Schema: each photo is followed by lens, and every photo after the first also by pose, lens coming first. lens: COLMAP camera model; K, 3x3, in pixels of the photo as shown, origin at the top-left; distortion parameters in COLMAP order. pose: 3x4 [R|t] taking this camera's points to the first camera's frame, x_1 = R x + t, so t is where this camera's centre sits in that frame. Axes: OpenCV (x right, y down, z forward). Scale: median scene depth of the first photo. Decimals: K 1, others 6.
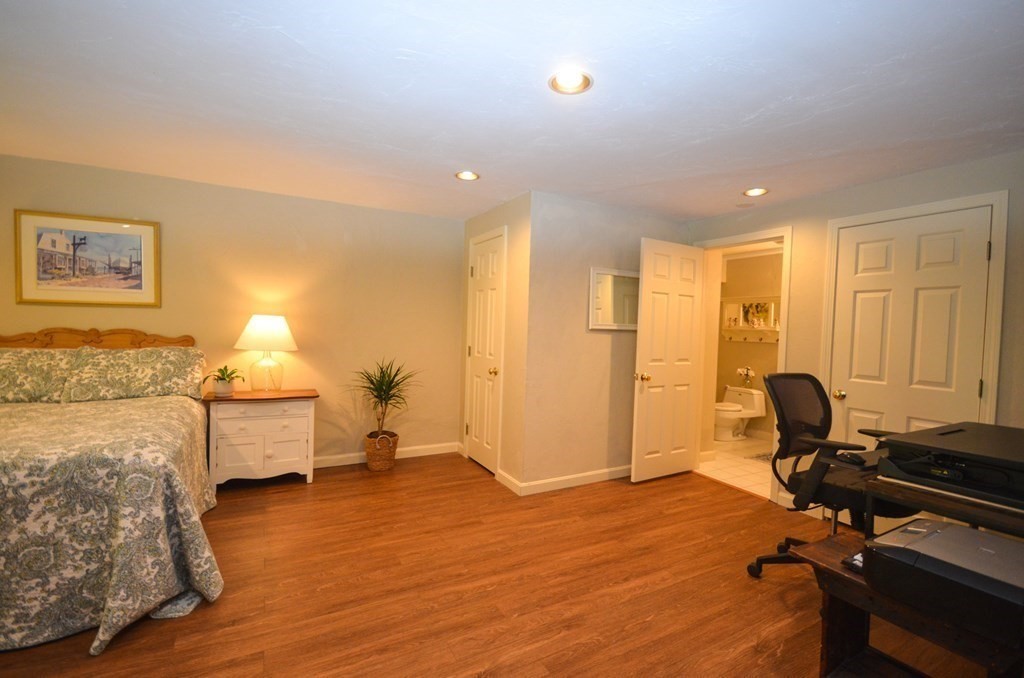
lens RADIAL K [[464.5, 0, 512.0], [0, 464.5, 339.0], [0, 0, 1]] dist [-0.002757, -0.012342]
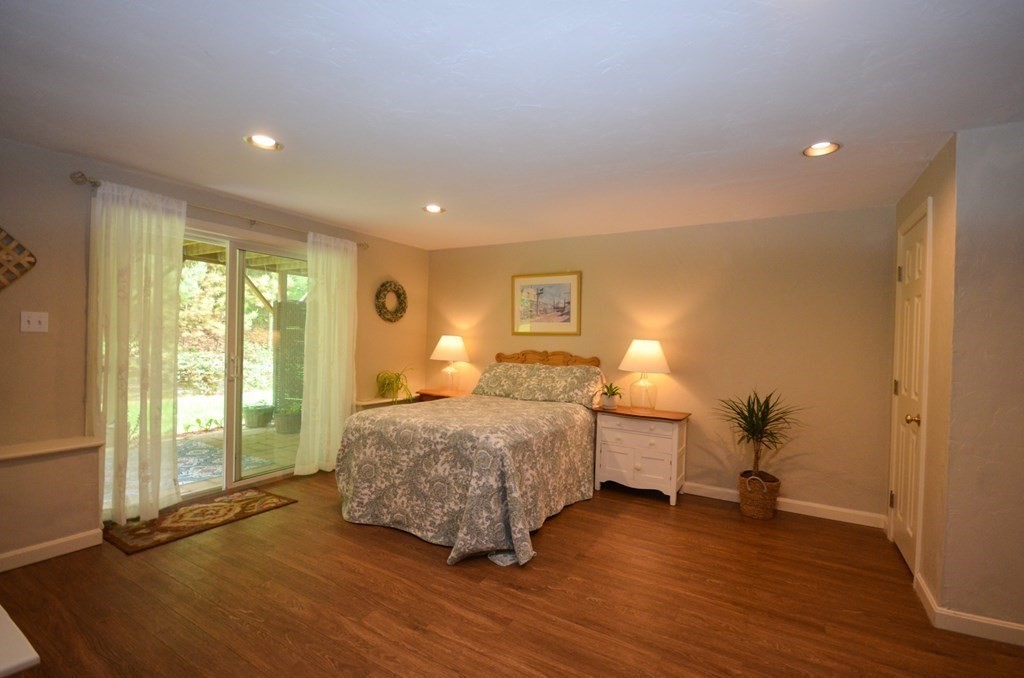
lens RADIAL K [[450.2, 0, 521.5], [0, 450.2, 341.8], [0, 0, 1]] dist [0.000486, -0.008127]
pose [[0.499520, -0.012822, -0.866207, 0.278717], [-0.033588, 0.998852, -0.034155, -0.000623], [0.865651, 0.046155, 0.498516, 0.232274]]
